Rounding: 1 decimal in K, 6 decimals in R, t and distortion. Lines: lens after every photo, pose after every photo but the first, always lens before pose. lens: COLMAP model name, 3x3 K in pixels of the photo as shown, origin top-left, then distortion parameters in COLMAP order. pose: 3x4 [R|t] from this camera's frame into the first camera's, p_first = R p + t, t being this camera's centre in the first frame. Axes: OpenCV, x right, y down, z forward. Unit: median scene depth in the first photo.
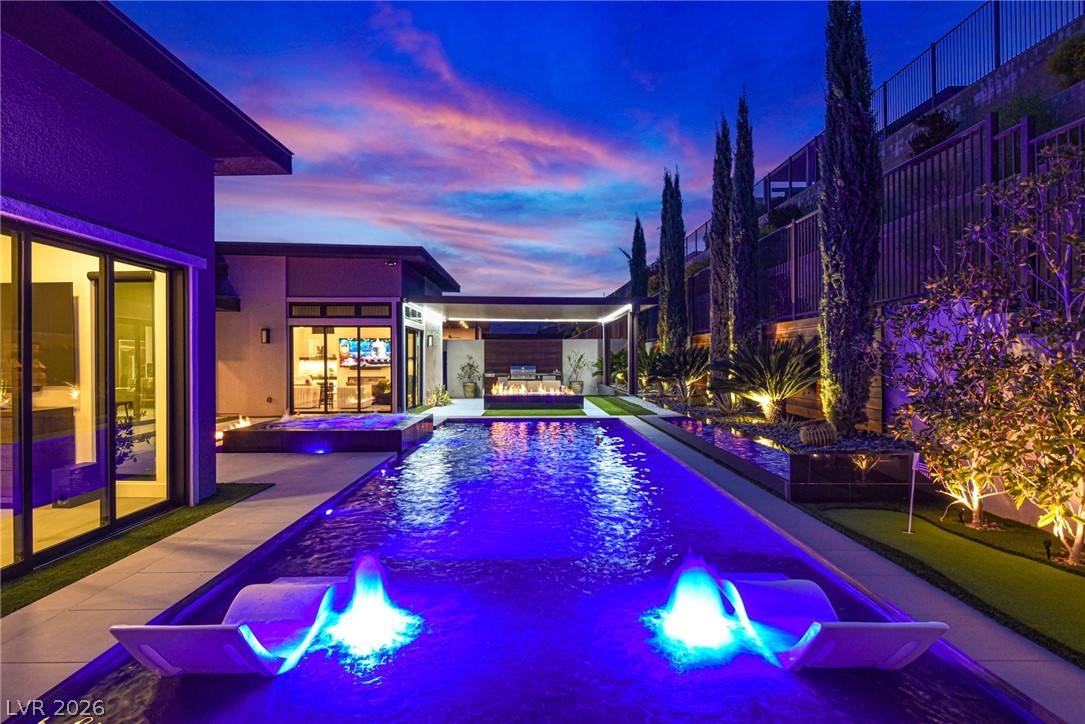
lens RADIAL K [[577.8, 0, 542.5], [0, 577.8, 362.0], [0, 0, 1]] dist [-0.002948, -0.001169]
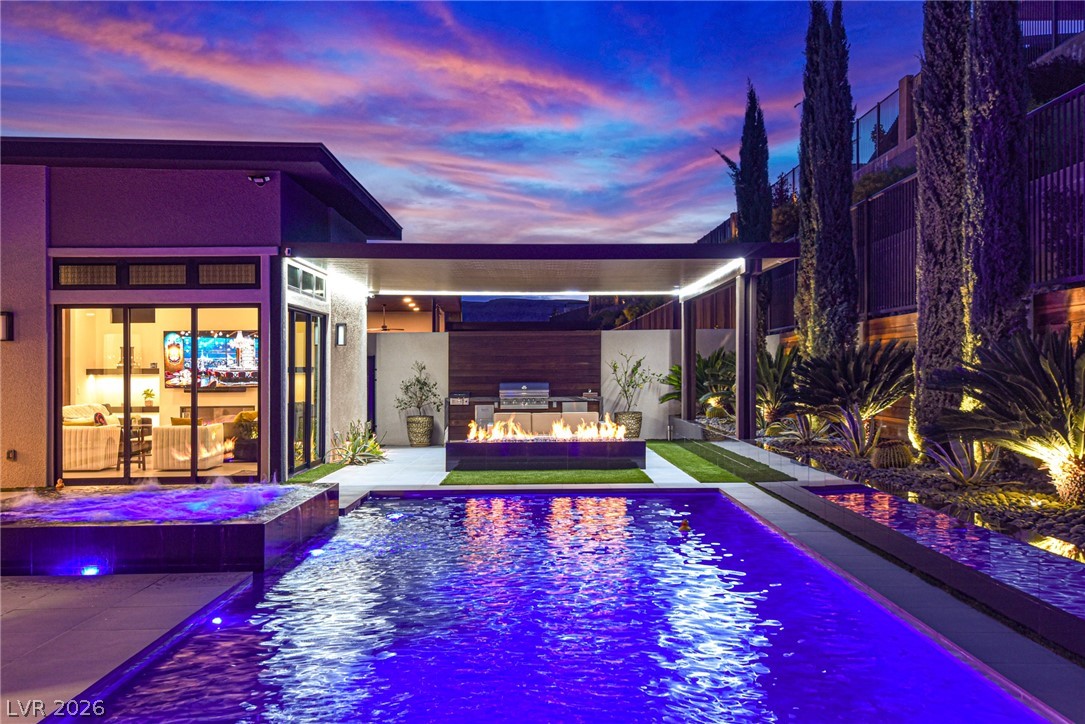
lens RADIAL K [[1056.0, 0, 542.5], [0, 1056.0, 362.0], [0, 0, 1]] dist [-0.001159, 0.002690]
pose [[0.999877, -0.005921, -0.014508, -0.005348], [0.005745, 0.999909, -0.012197, -0.000475], [0.014579, 0.012112, 0.999820, 0.092483]]
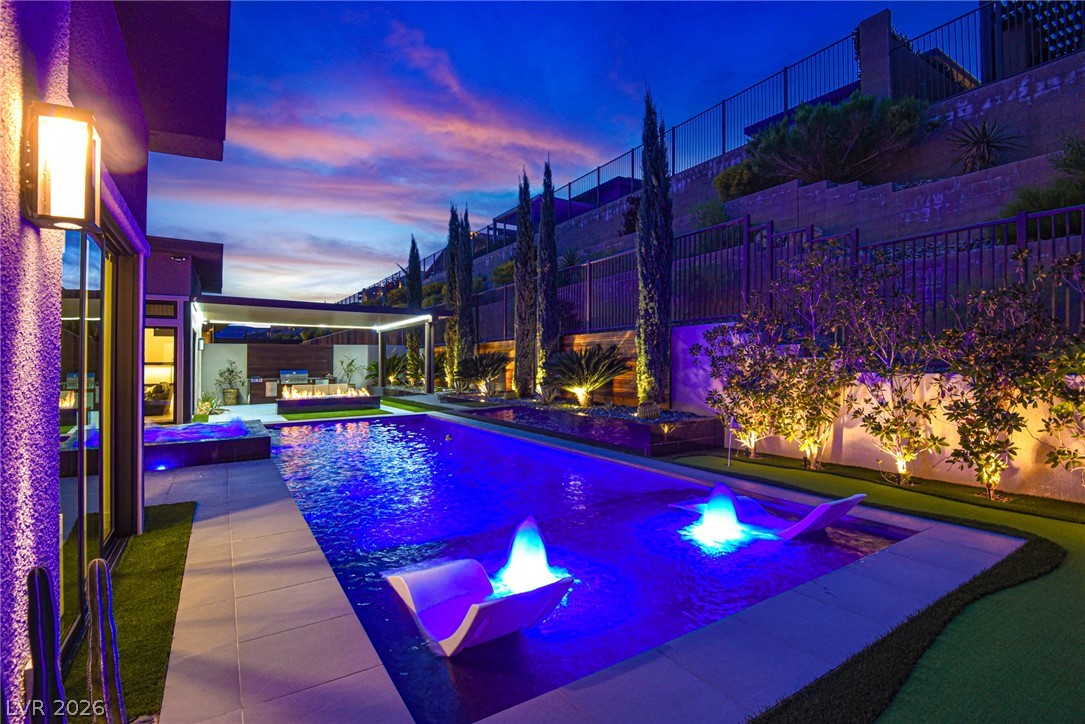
lens RADIAL K [[505.9, 0, 542.5], [0, 505.9, 362.0], [0, 0, 1]] dist [0.001603, -0.000171]
pose [[0.847666, -0.003356, 0.530519, -0.188646], [0.008404, 0.999939, -0.007101, 0.002536], [-0.530463, 0.010478, 0.847643, 0.020944]]
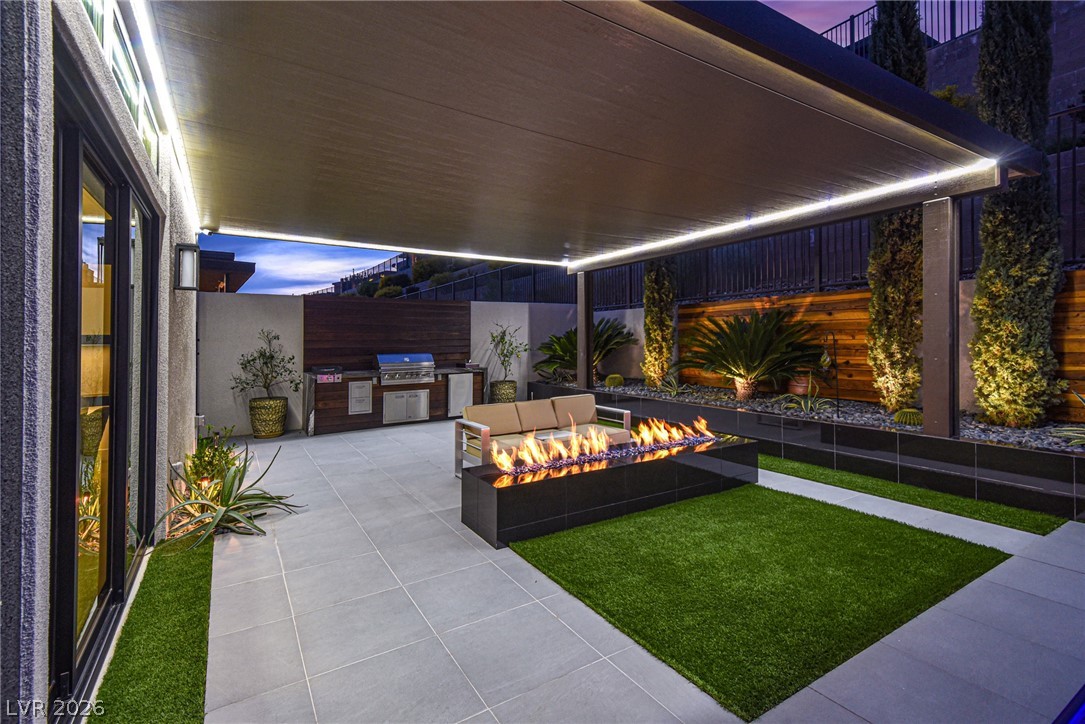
lens RADIAL K [[500.9, 0, 540.8], [0, 500.9, 340.7], [0, 0, 1]] dist [0.013128, -0.000049]
pose [[0.860602, -0.006458, 0.509237, -0.200214], [0.011446, 0.999912, -0.006662, -0.000595], [-0.509149, 0.011562, 0.860601, 0.845590]]
